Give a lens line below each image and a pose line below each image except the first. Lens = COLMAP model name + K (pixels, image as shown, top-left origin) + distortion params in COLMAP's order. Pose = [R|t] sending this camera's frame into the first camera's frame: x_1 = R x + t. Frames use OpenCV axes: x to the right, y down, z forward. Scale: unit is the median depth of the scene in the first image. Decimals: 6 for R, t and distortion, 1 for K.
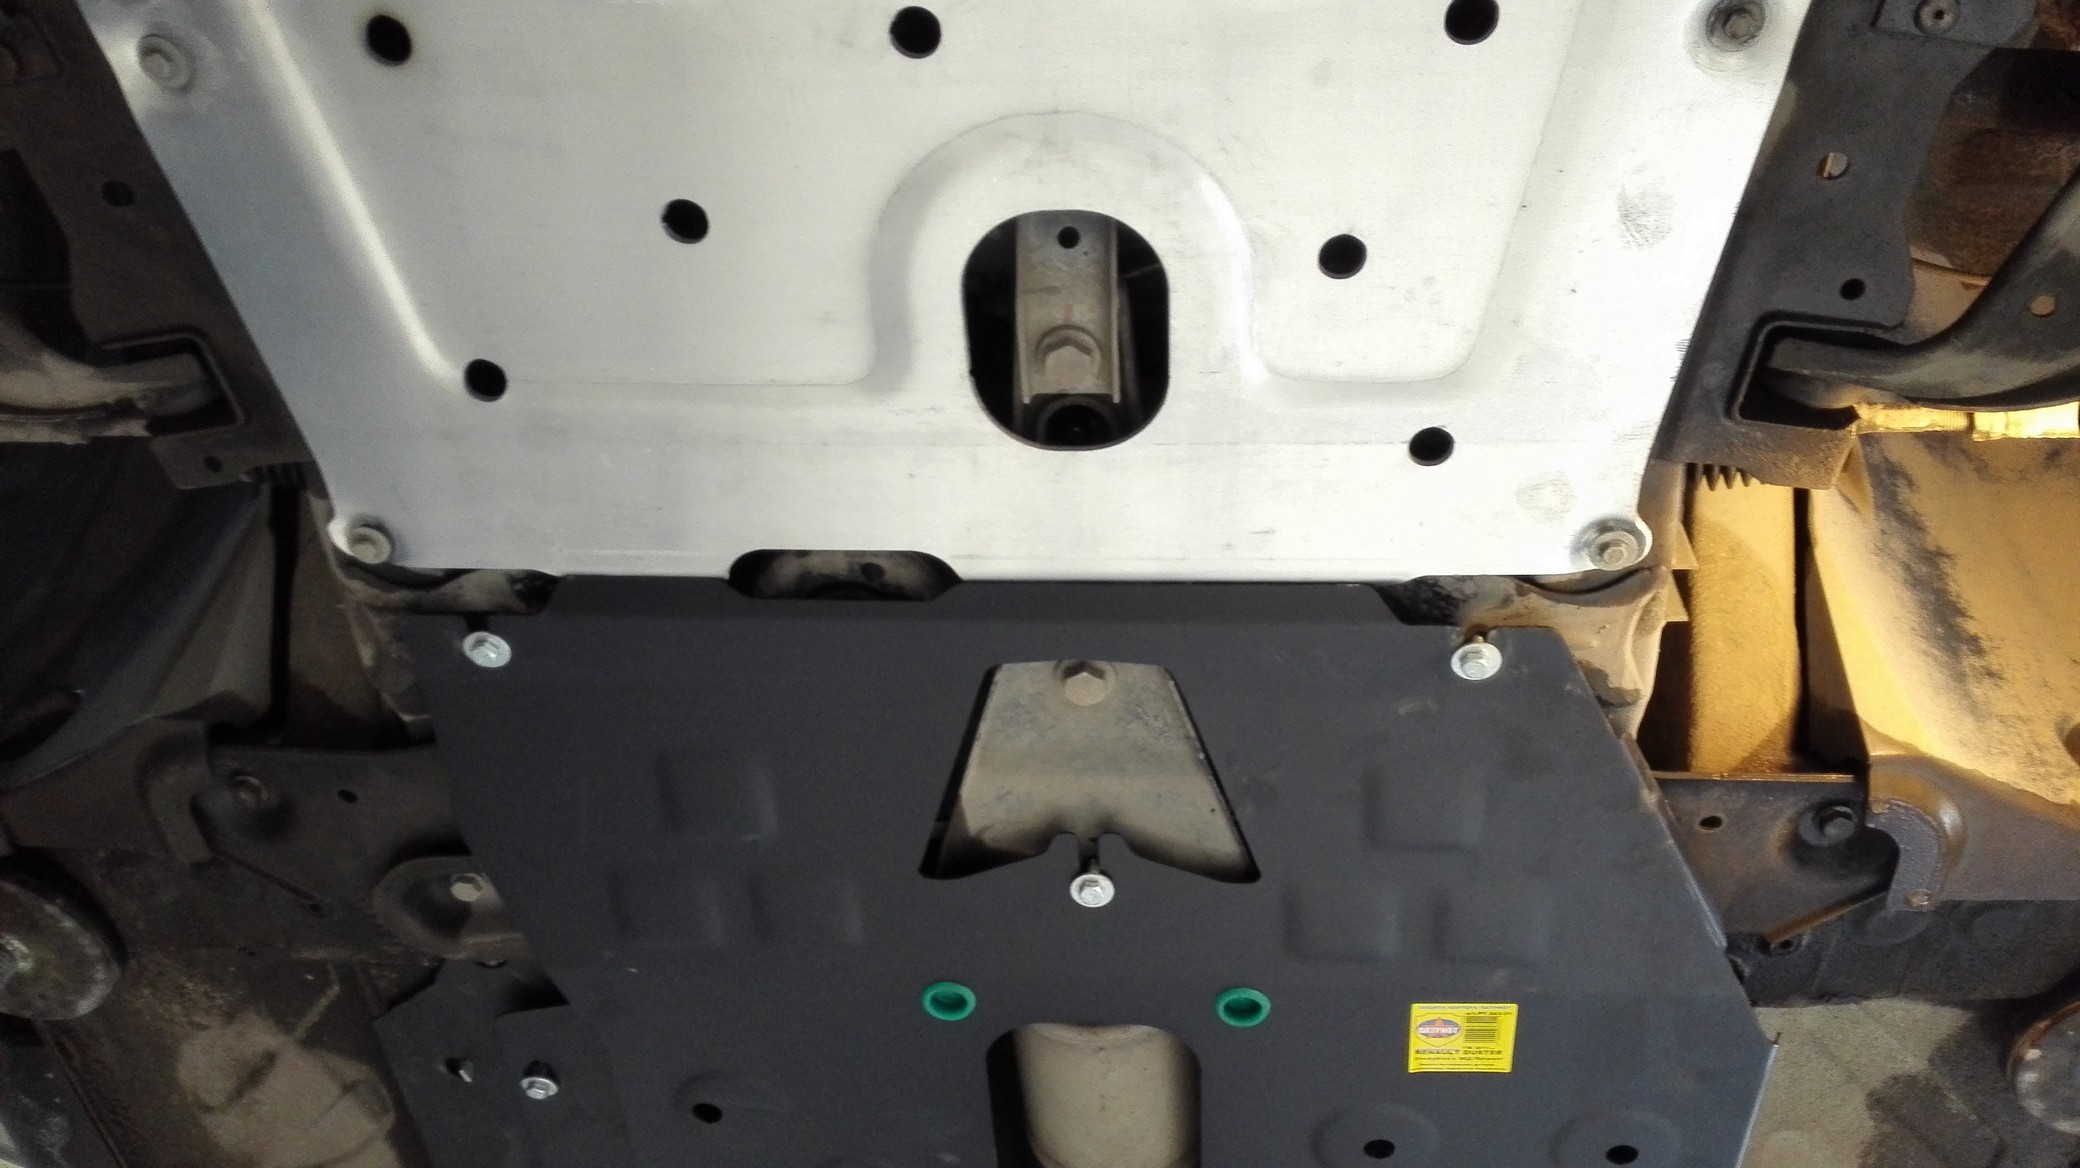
lens RADIAL K [[1706.1, 0, 1049.7], [0, 1706.1, 577.6], [0, 0, 1]] dist [0.121004, -0.248678]
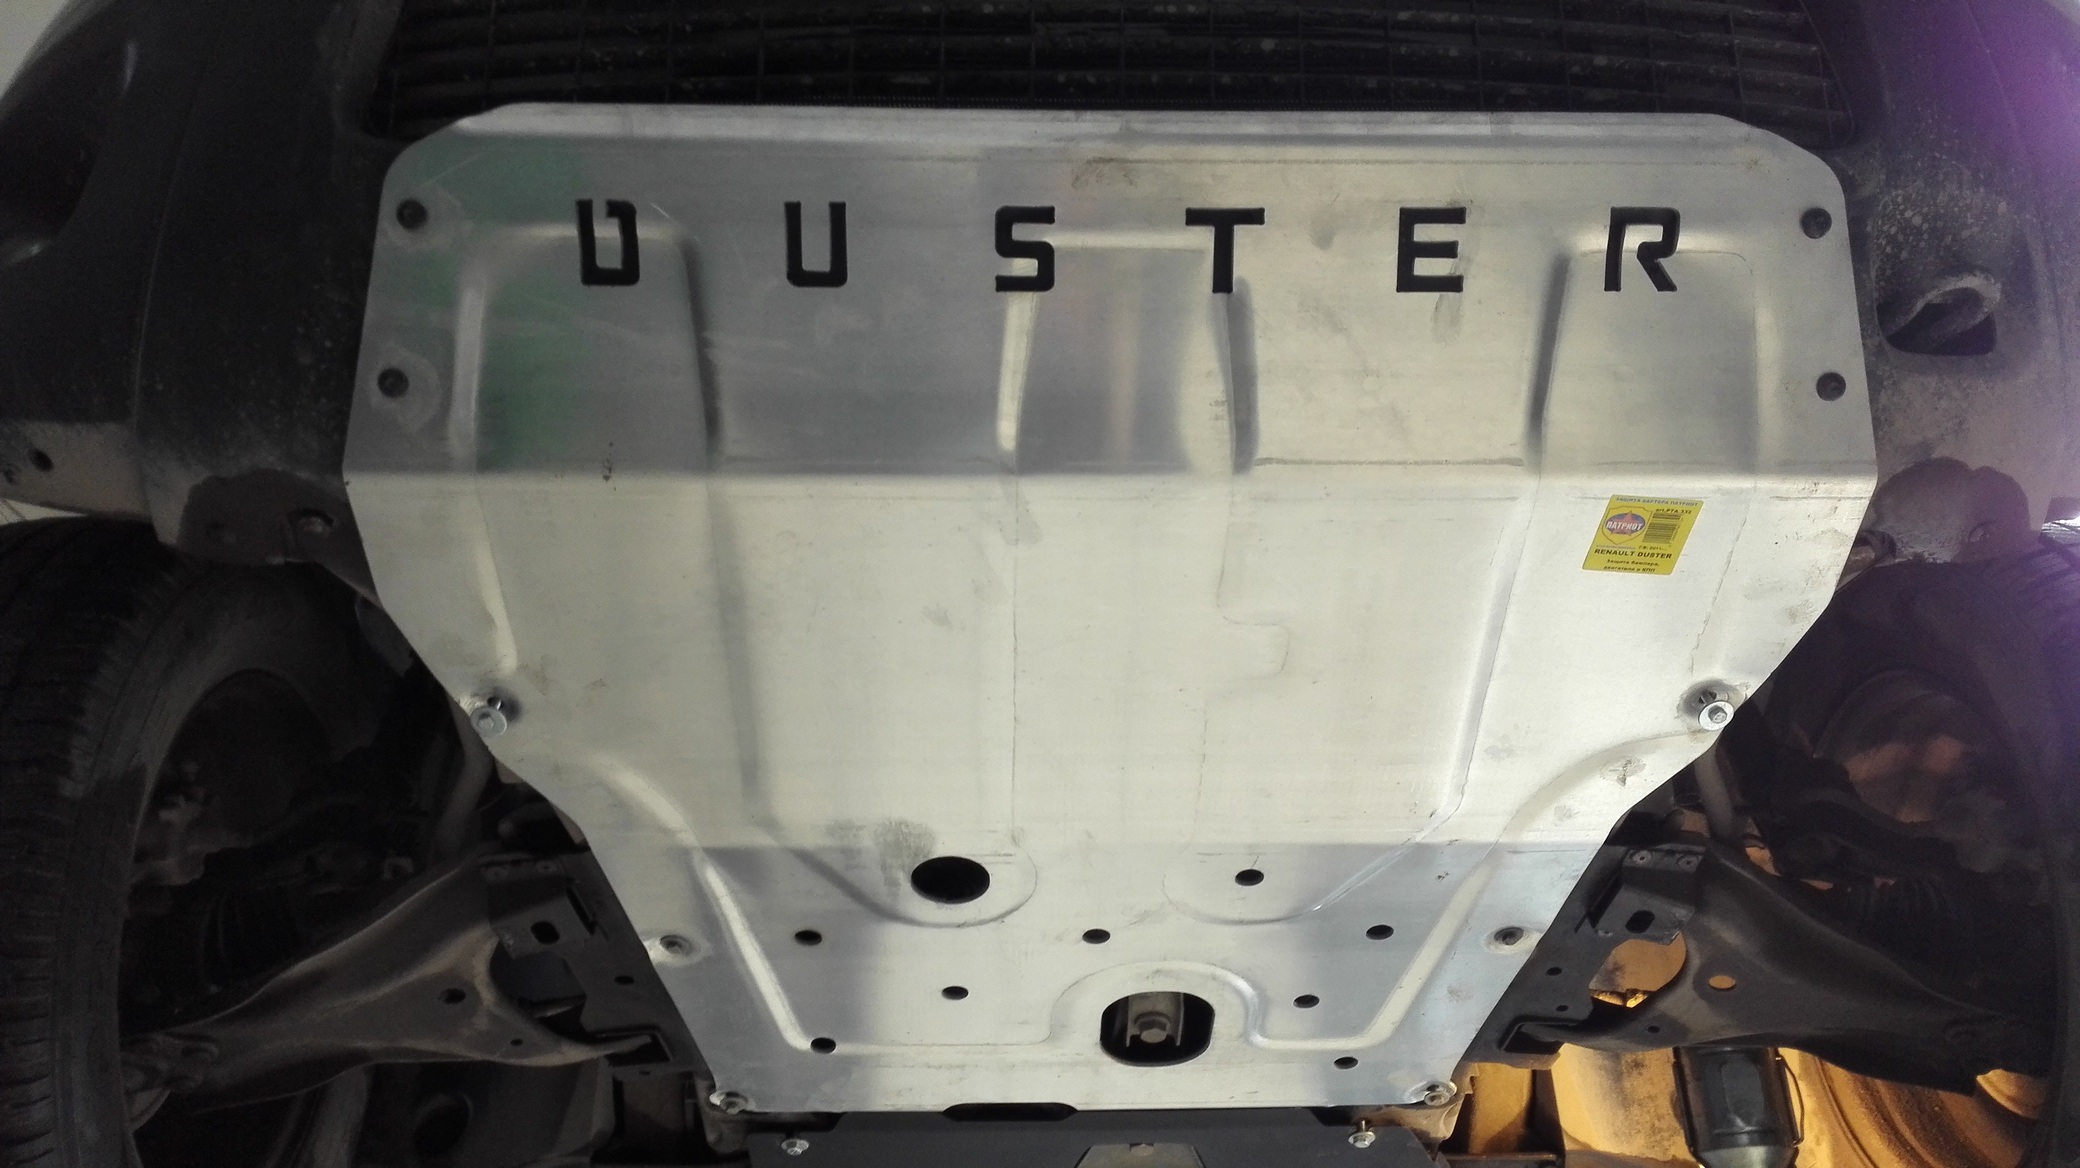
lens RADIAL K [[1706.1, 0, 1049.7], [0, 1706.1, 577.6], [0, 0, 1]] dist [0.121004, -0.248678]
pose [[0.991583, -0.024520, 0.127131, -0.280647], [0.003280, 0.986345, 0.164657, -0.793298], [-0.129433, -0.162854, 0.978124, -0.611608]]
